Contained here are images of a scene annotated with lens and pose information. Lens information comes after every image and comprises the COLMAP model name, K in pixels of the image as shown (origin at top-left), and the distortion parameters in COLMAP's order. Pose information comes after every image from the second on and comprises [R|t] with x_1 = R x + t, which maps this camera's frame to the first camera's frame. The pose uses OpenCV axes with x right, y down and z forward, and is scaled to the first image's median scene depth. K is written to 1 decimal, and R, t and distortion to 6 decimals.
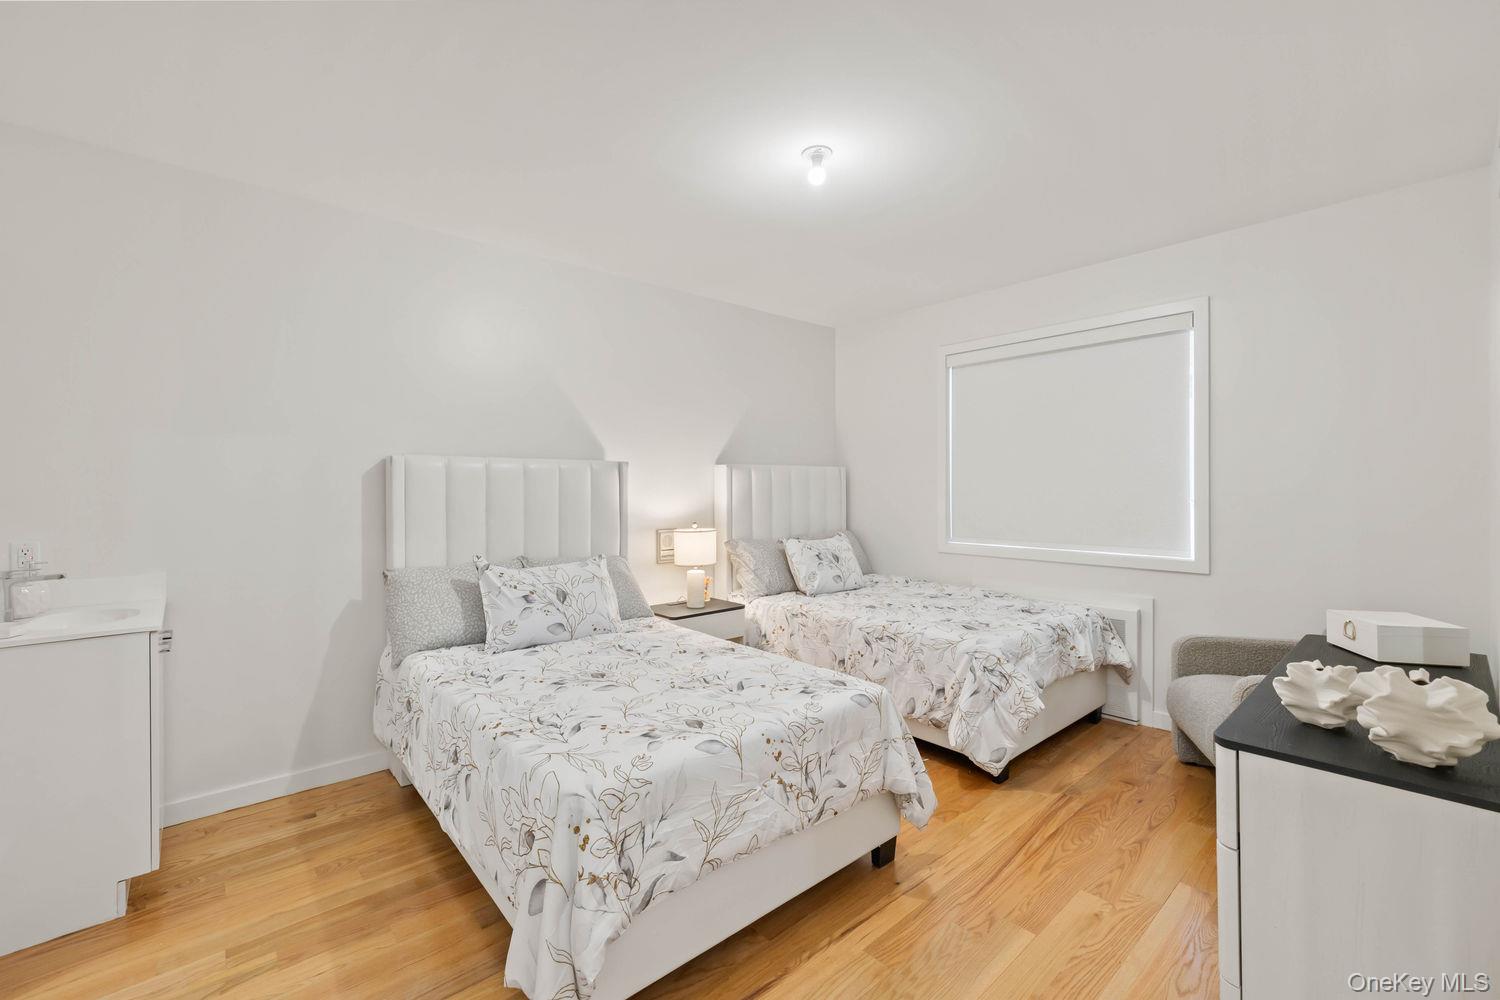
lens RADIAL K [[657.1, 0, 746.6], [0, 657.1, 490.2], [0, 0, 1]] dist [0.012497, 0.000106]
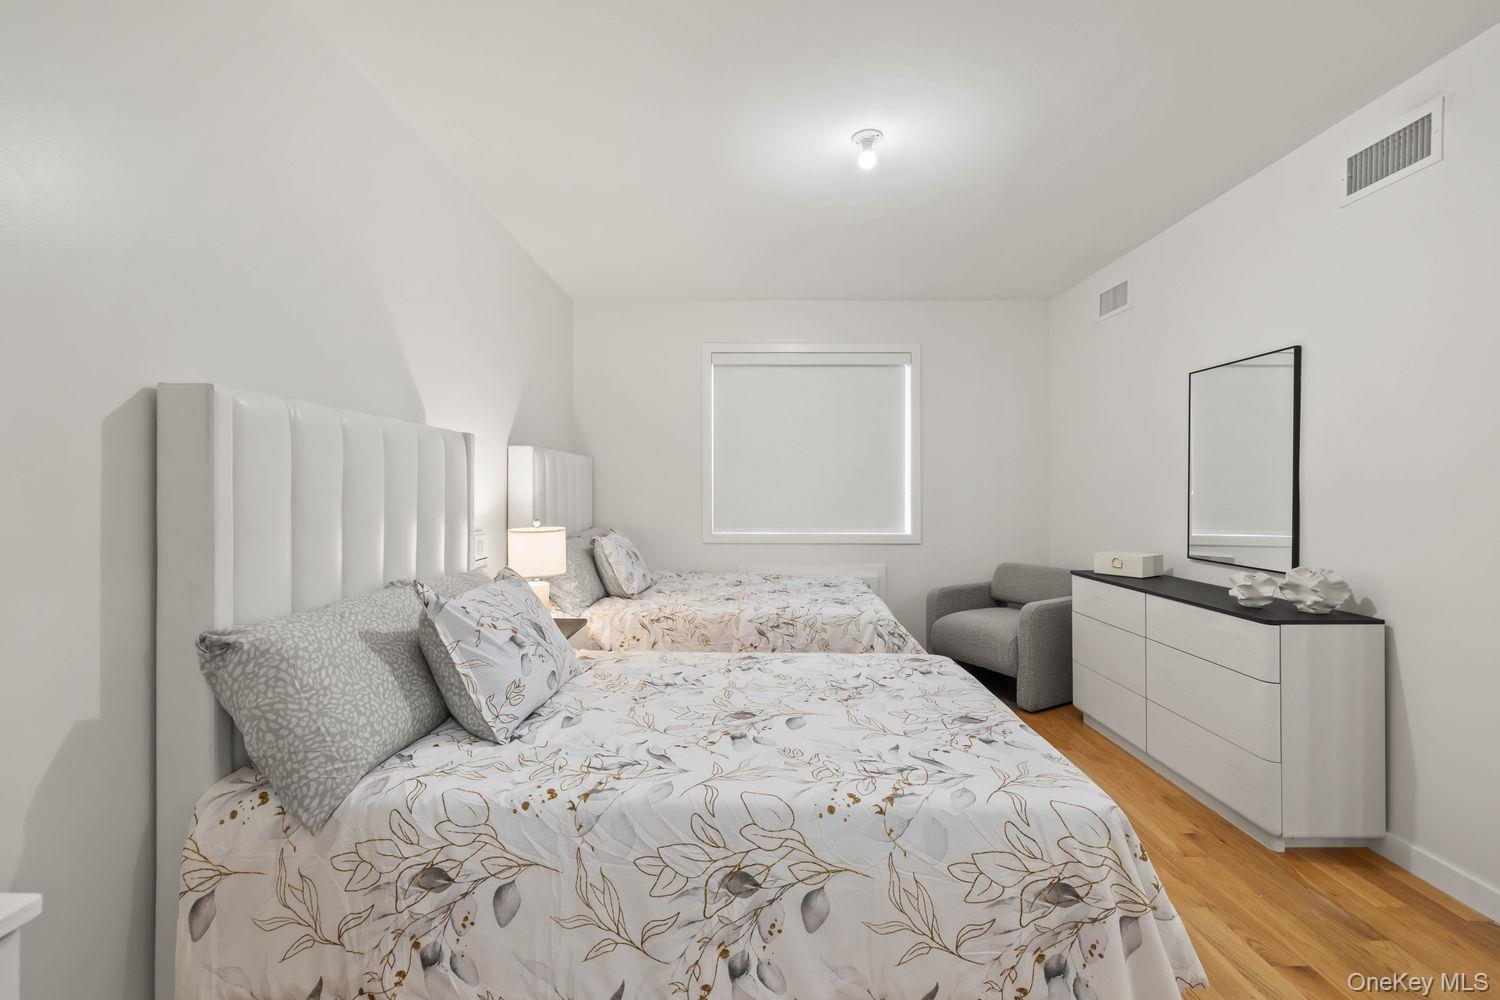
lens RADIAL K [[657.1, 0, 746.6], [0, 657.1, 490.2], [0, 0, 1]] dist [0.012497, 0.000106]
pose [[0.642646, 0.005782, 0.766141, -0.623054], [-0.003582, 0.999983, -0.004542, 0.022478], [-0.766155, 0.000175, 0.642656, 0.402969]]
